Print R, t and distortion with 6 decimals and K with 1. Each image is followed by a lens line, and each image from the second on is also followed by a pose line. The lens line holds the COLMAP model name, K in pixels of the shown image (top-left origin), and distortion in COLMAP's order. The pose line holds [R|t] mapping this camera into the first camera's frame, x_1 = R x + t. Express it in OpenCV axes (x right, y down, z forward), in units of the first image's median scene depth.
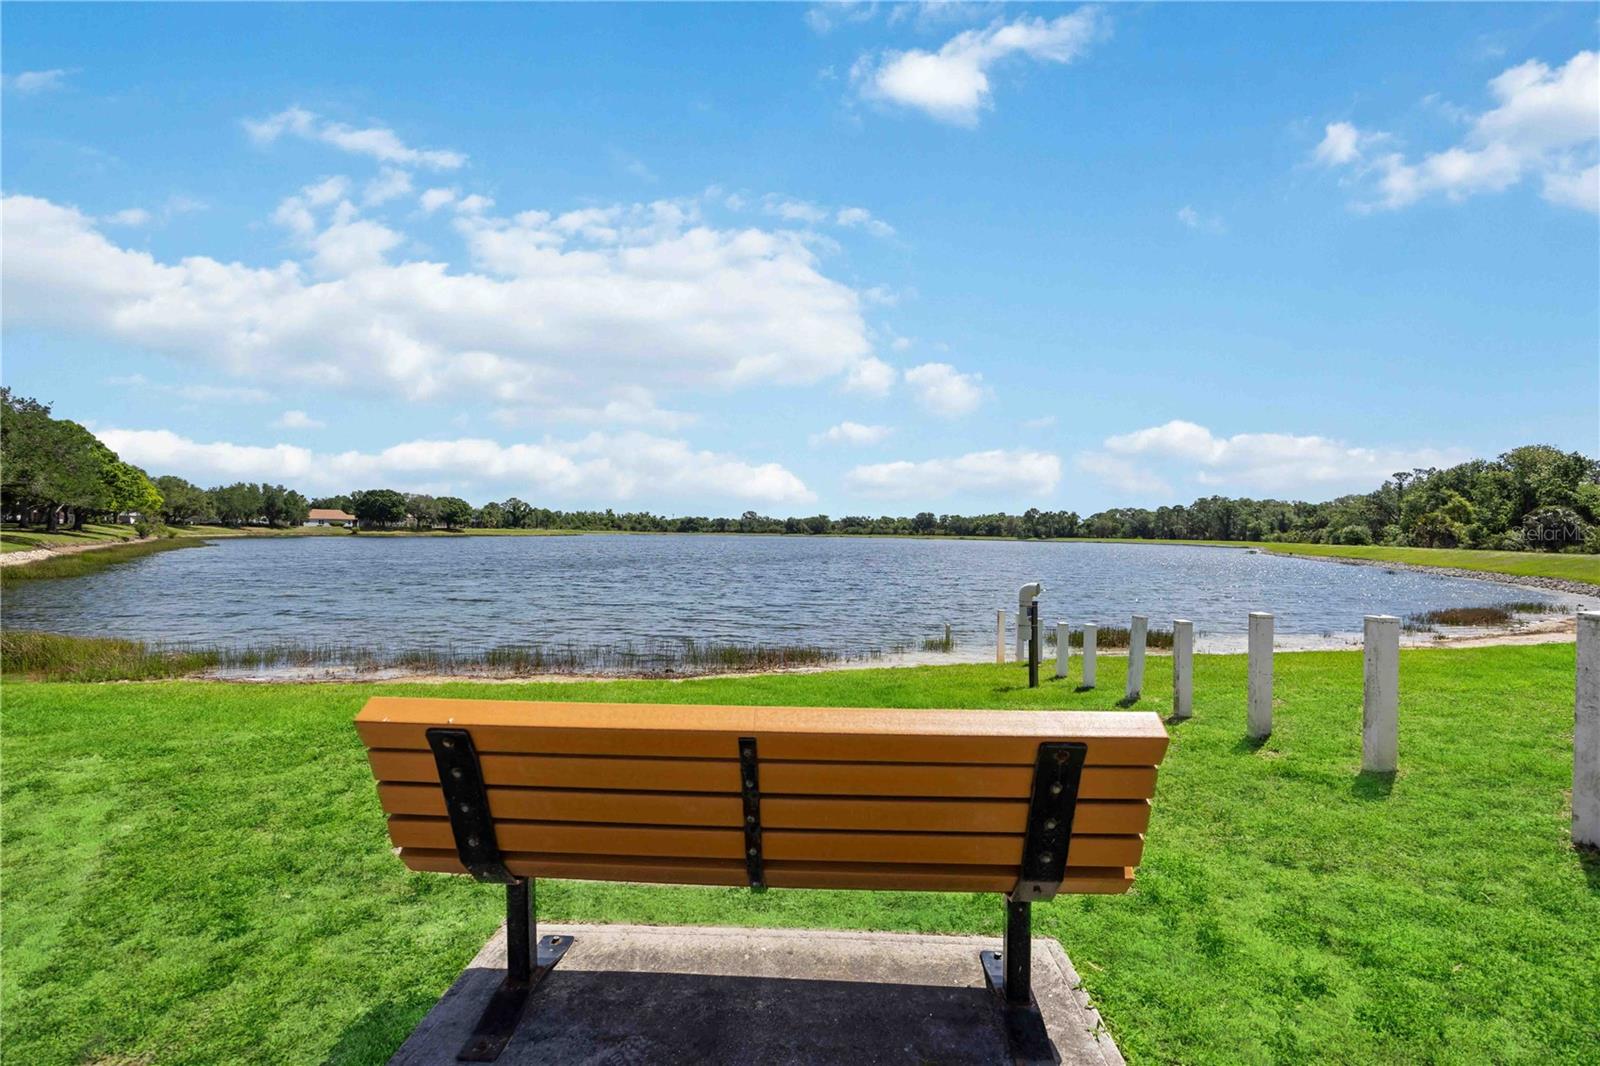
lens RADIAL K [[738.2, 0, 799.9], [0, 738.2, 527.4], [0, 0, 1]] dist [-0.000473, 0.000072]
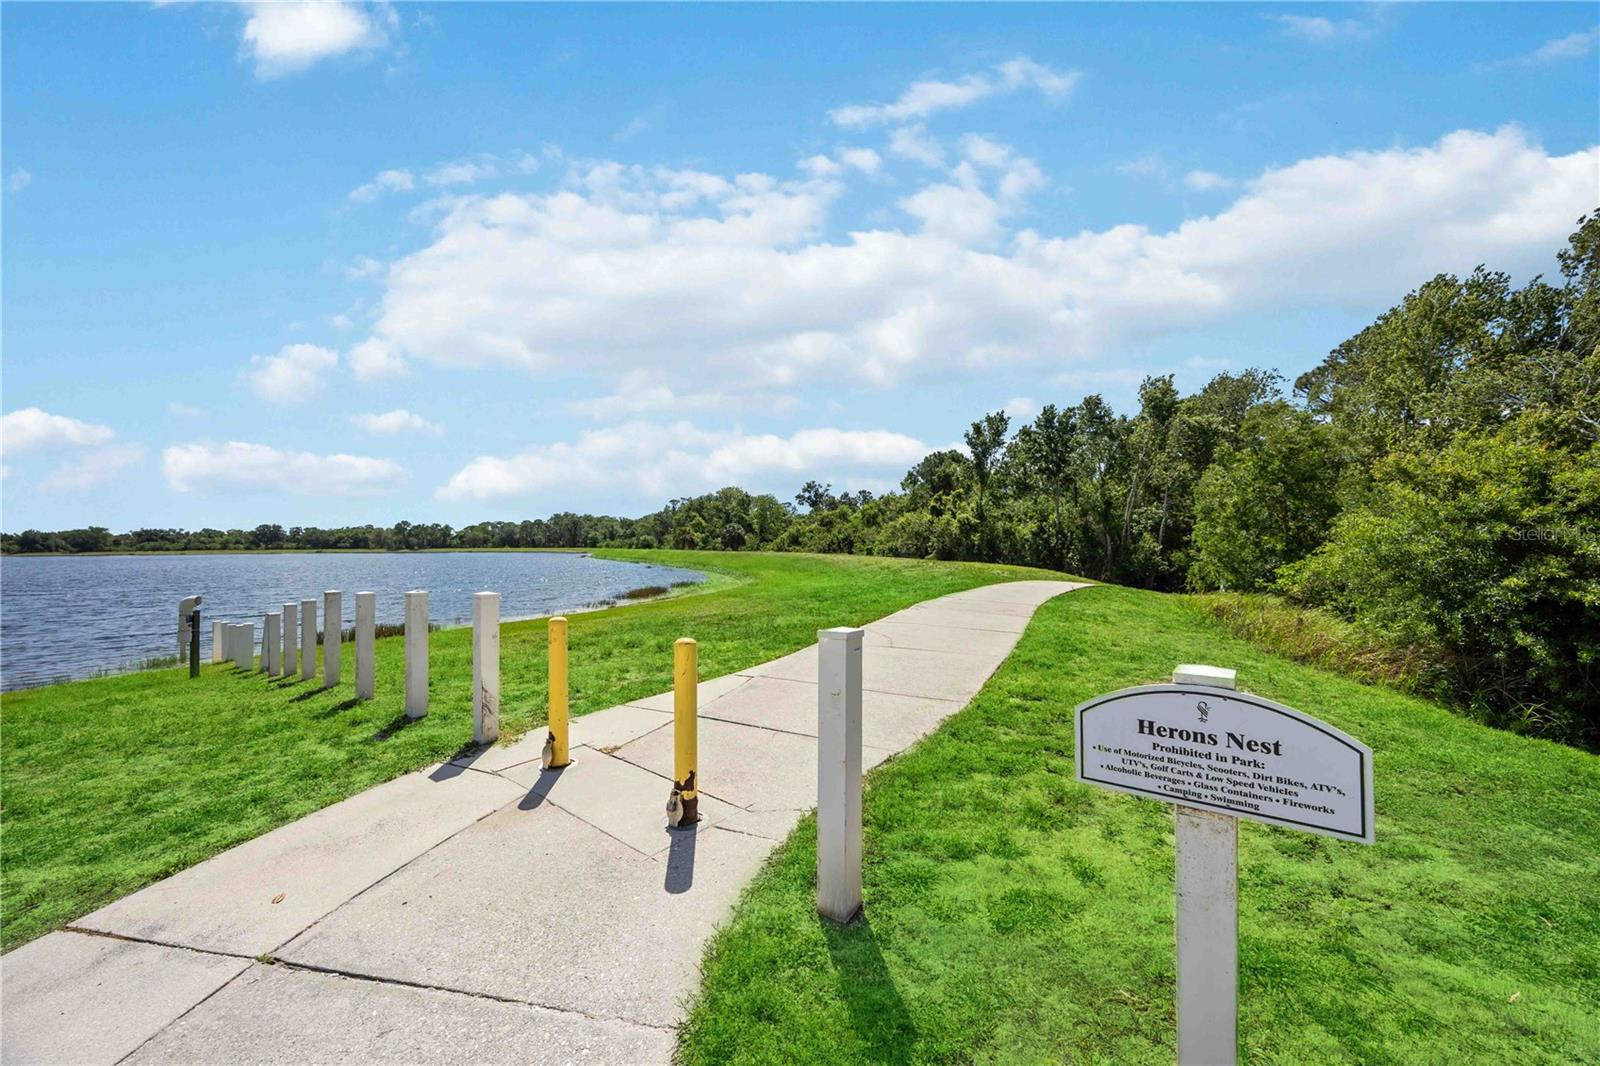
lens RADIAL K [[630.5, 0, 799.3], [0, 630.5, 530.2], [0, 0, 1]] dist [0.001841, 0.000195]
pose [[0.569215, -0.000839, 0.822188, -0.093578], [0.012158, 0.999899, -0.007398, 0.000315], [-0.822099, 0.014207, 0.569168, 0.054912]]
